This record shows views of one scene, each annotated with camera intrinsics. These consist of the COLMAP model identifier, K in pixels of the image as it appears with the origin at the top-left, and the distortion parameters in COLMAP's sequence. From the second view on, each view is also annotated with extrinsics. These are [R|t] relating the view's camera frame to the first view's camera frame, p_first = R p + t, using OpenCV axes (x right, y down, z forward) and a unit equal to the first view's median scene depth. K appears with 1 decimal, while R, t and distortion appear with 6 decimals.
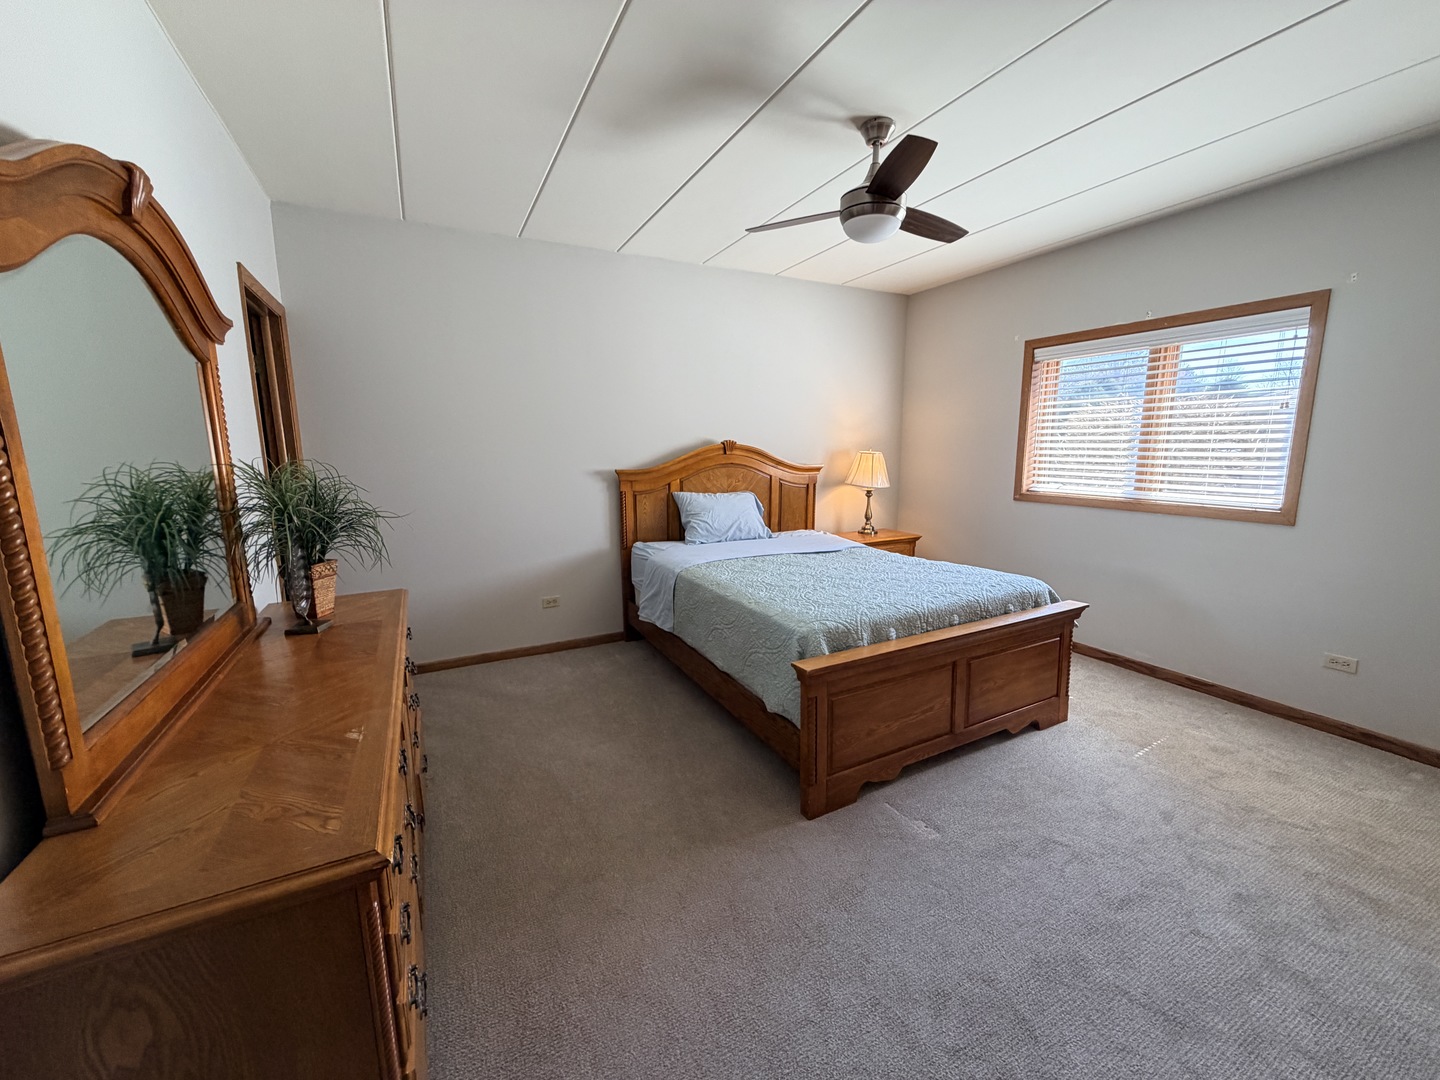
lens RADIAL K [[574.1, 0, 718.9], [0, 574.1, 537.6], [0, 0, 1]] dist [-0.000755, -0.000613]
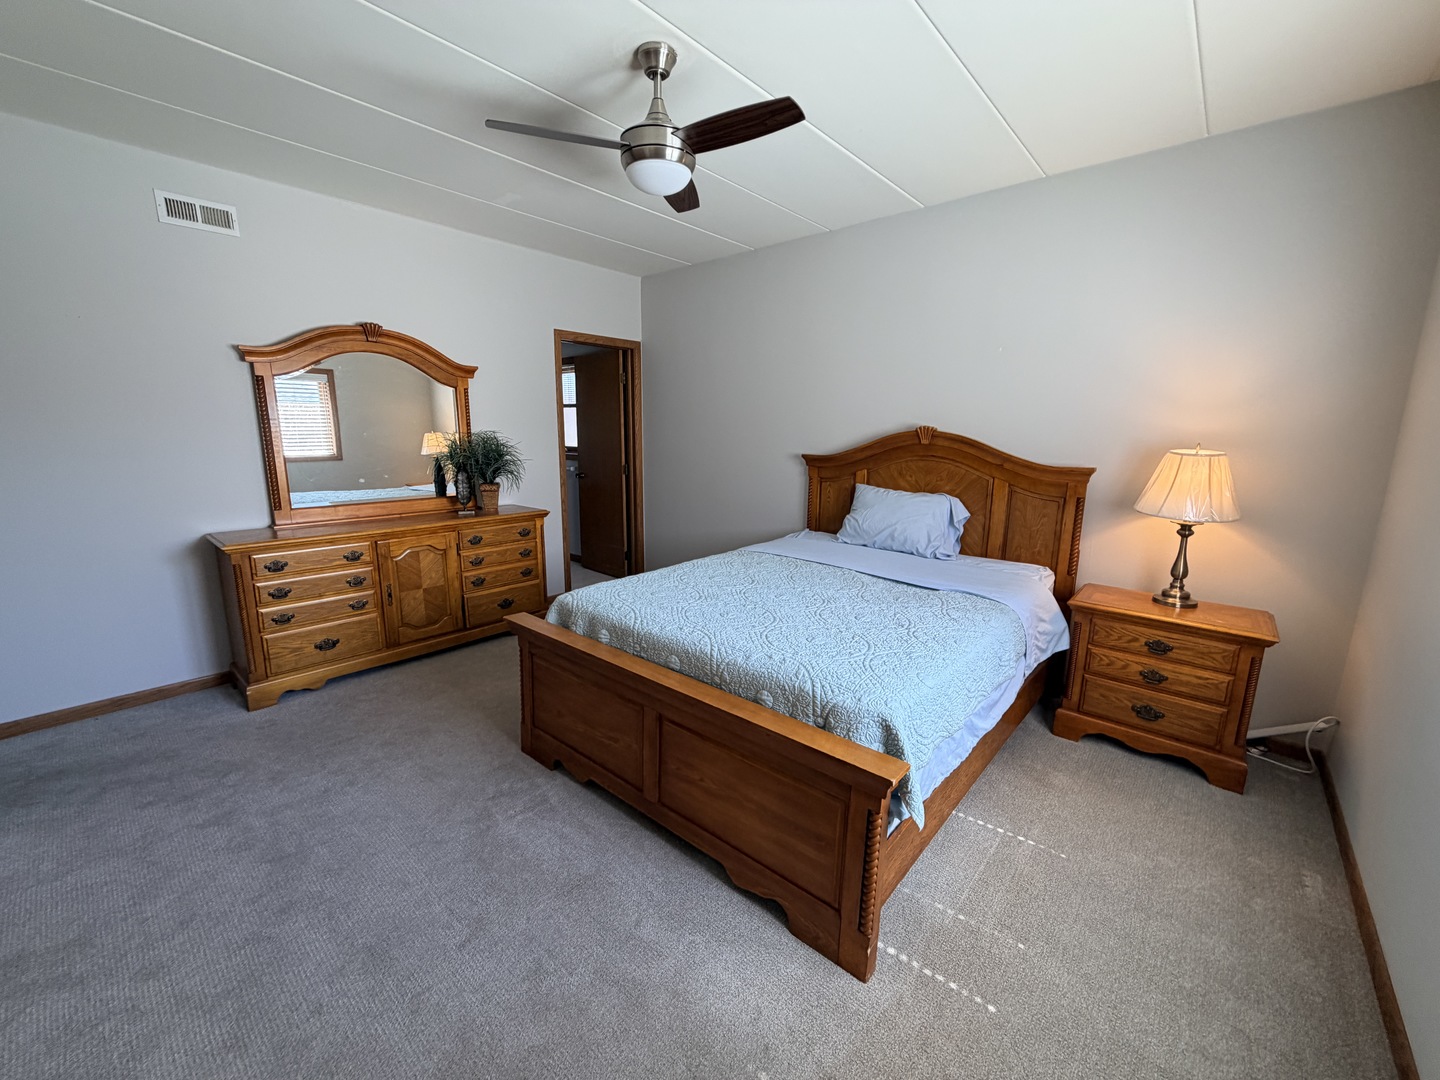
lens RADIAL K [[574.1, 0, 718.5], [0, 574.1, 538.4], [0, 0, 1]] dist [-0.000755, -0.000613]
pose [[0.352116, 0.188561, -0.916766, 0.694899], [-0.165761, 0.976576, 0.137196, -0.083130], [0.921161, 0.103655, 0.375124, 0.477022]]
